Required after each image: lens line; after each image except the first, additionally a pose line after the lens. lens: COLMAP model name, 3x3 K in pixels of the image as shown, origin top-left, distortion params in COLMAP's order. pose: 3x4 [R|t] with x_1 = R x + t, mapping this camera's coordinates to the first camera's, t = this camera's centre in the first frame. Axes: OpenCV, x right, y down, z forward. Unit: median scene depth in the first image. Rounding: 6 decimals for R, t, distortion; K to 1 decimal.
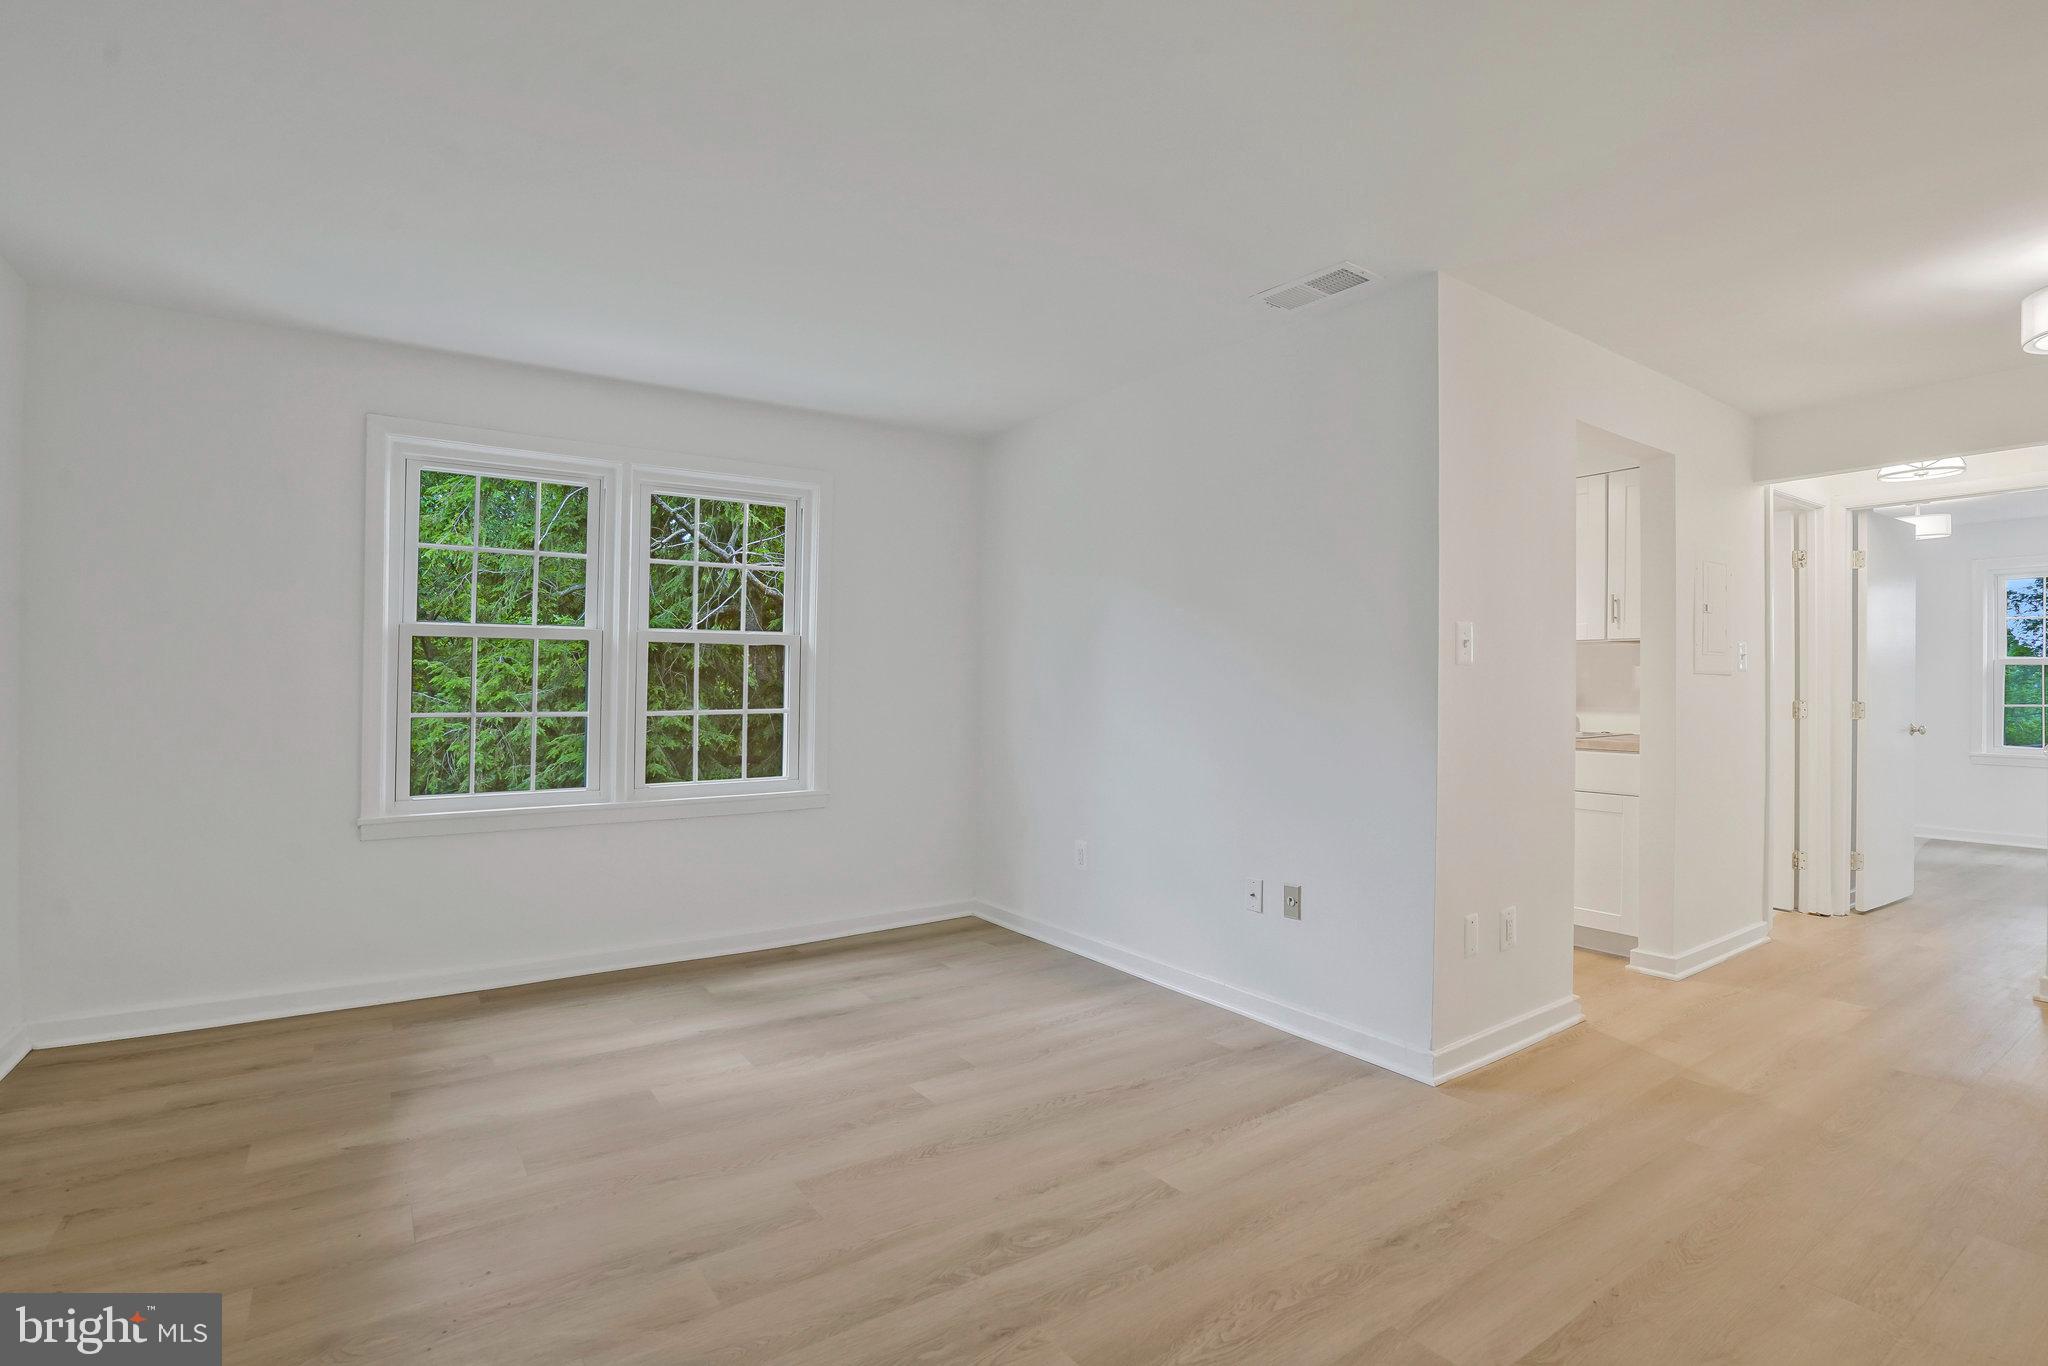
lens RADIAL K [[959.3, 0, 1030.6], [0, 959.3, 672.5], [0, 0, 1]] dist [-0.057175, 0.021454]
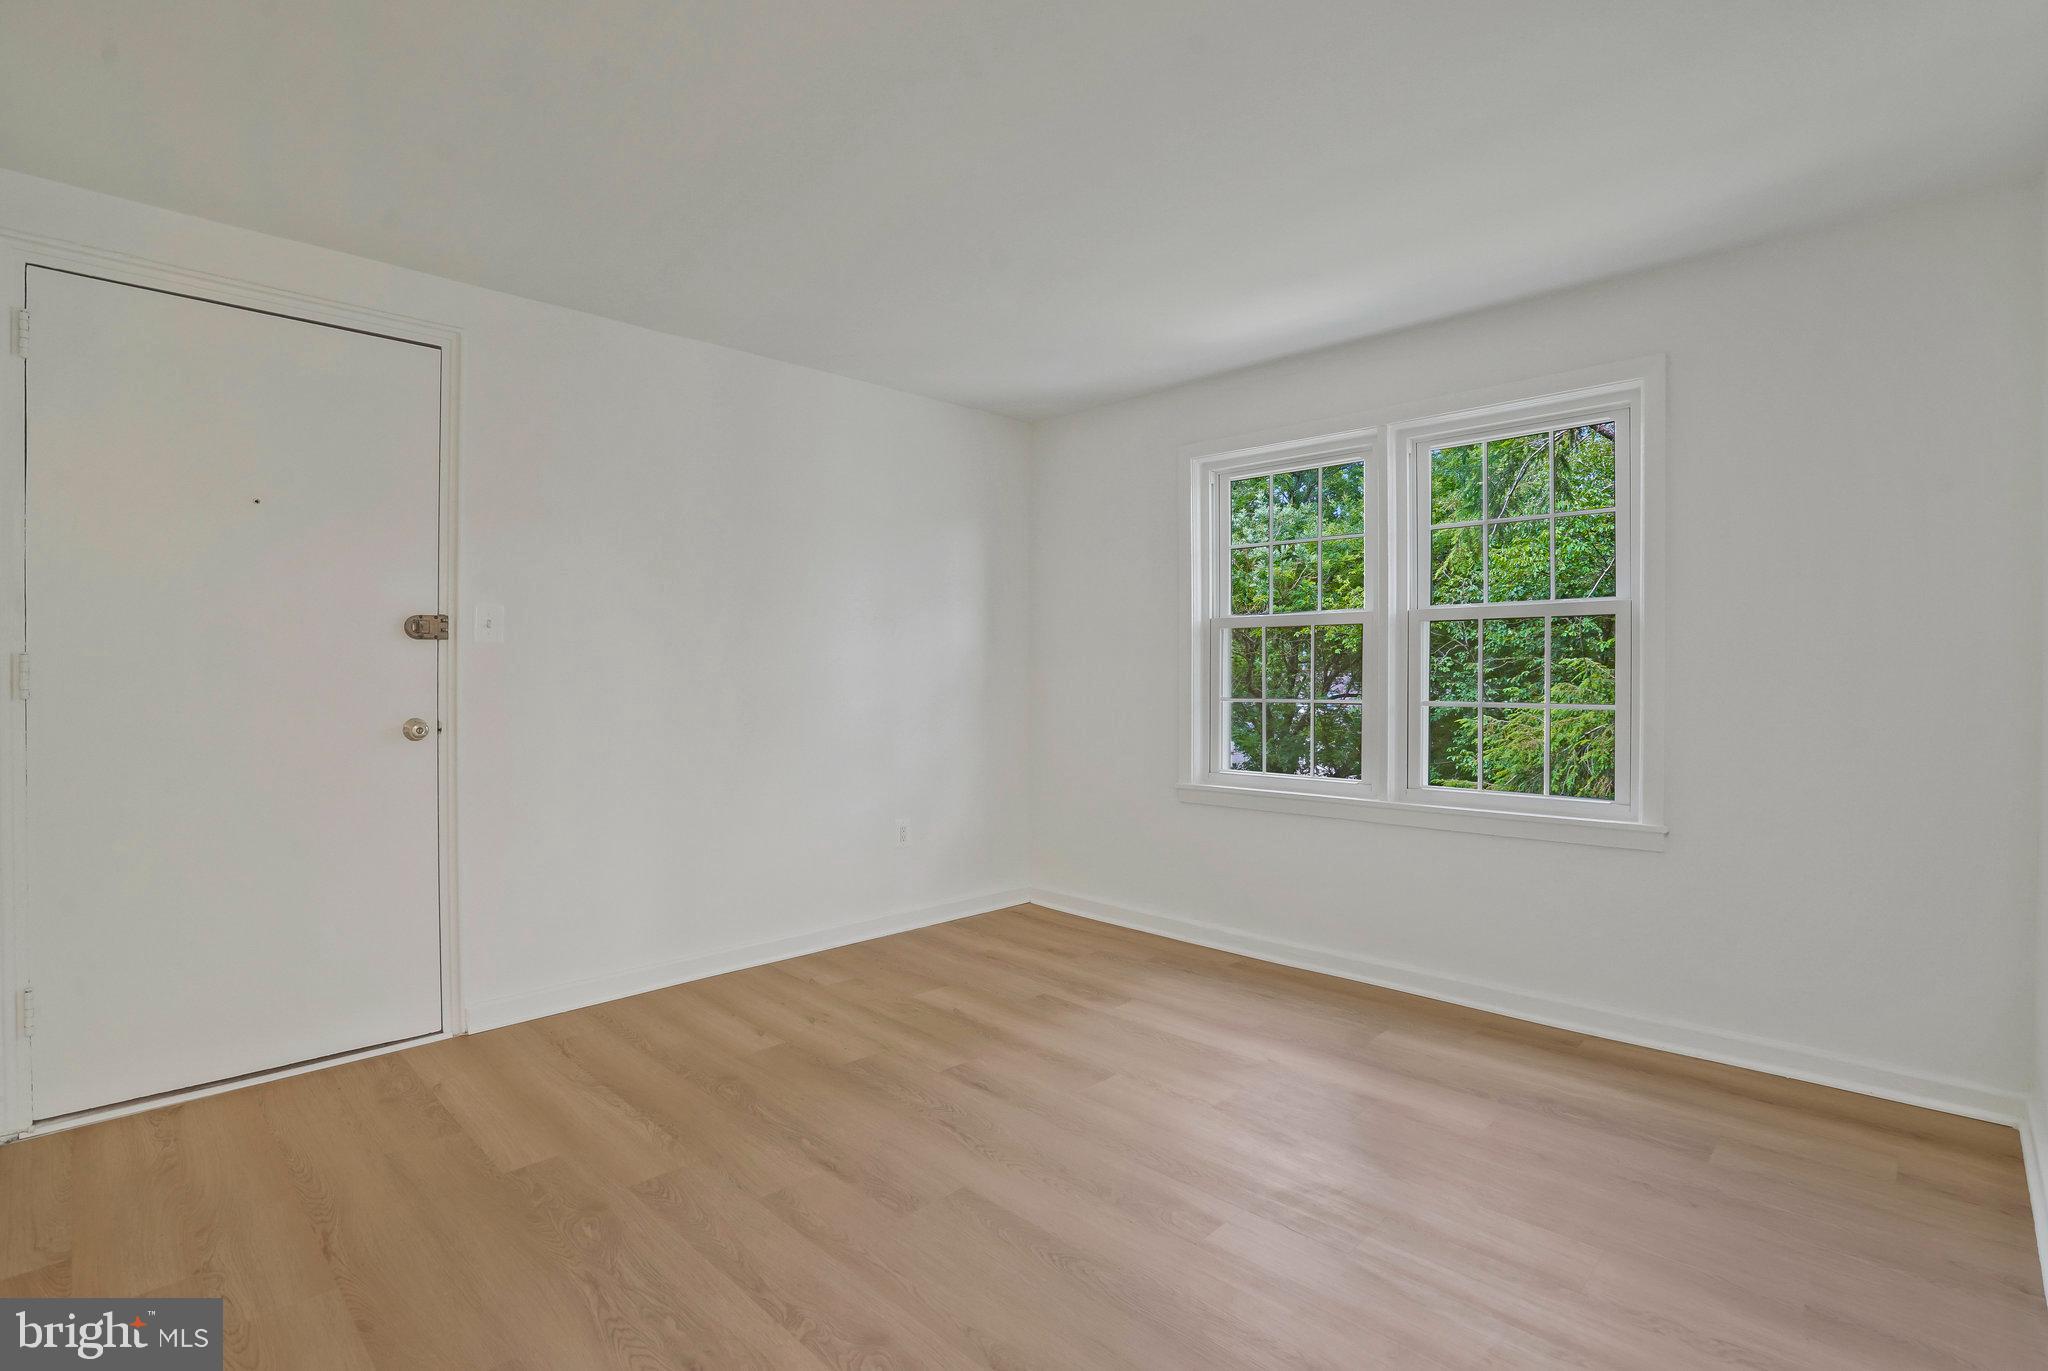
lens RADIAL K [[972.9, 0, 1026.6], [0, 972.9, 677.5], [0, 0, 1]] dist [-0.002543, 0.000288]
pose [[0.188191, -0.000927, -0.982132, 0.428164], [0.017325, 0.999847, 0.002376, 0.011099], [0.981980, -0.017462, 0.188179, 0.509497]]
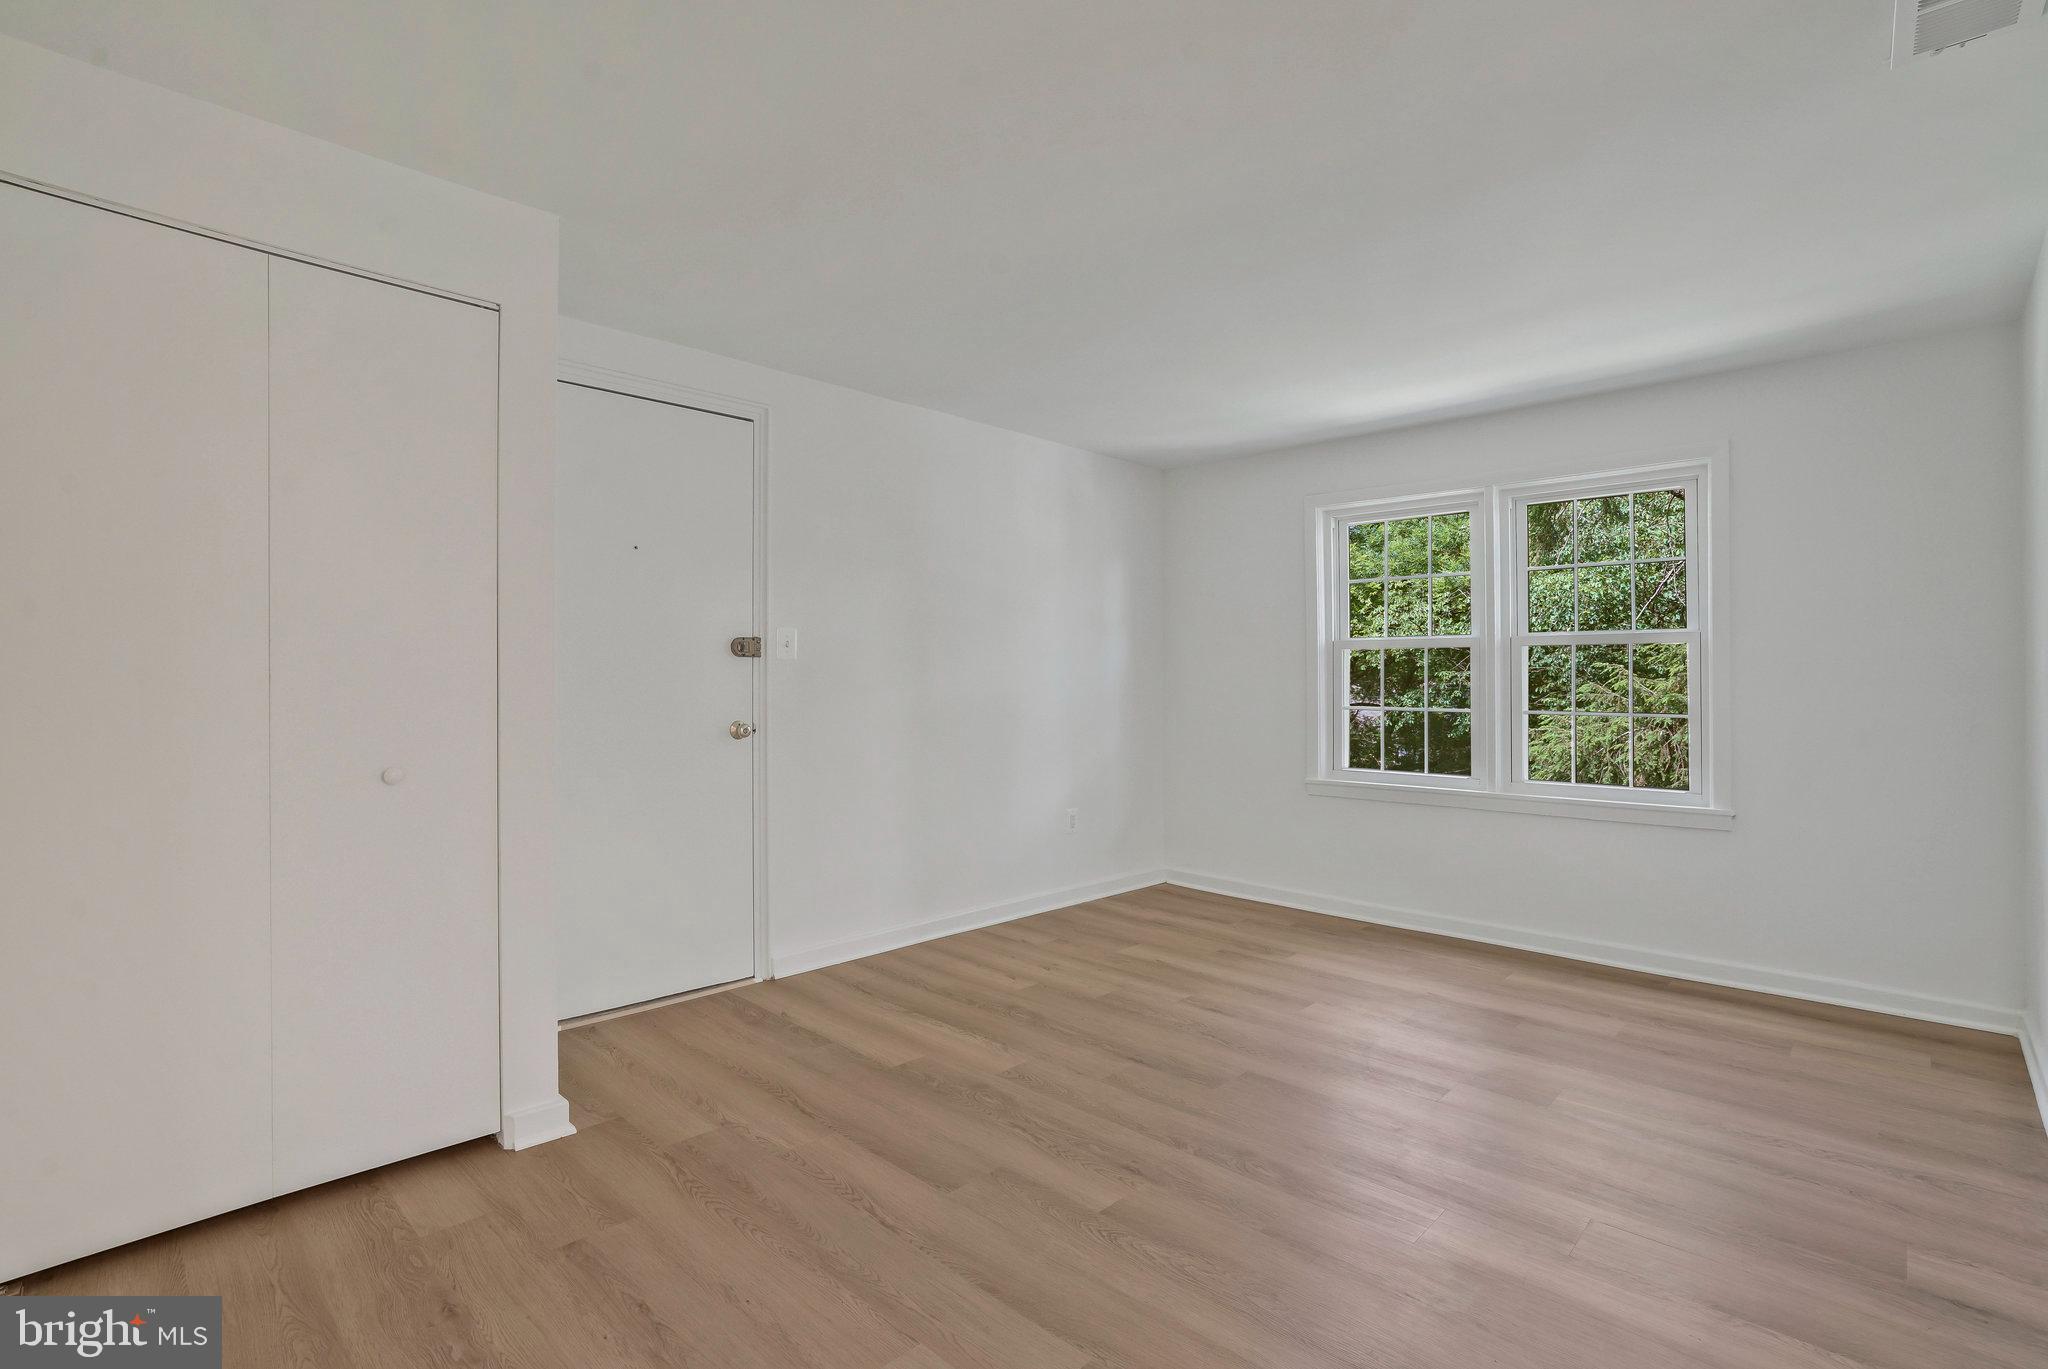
lens RADIAL K [[962.9, 0, 1036.1], [0, 962.9, 666.9], [0, 0, 1]] dist [0.000664, 0.000996]
pose [[0.211904, -0.018943, -0.977107, 0.571312], [0.012082, 0.999786, -0.016762, 0.003065], [0.977216, -0.008254, 0.212087, 0.253908]]
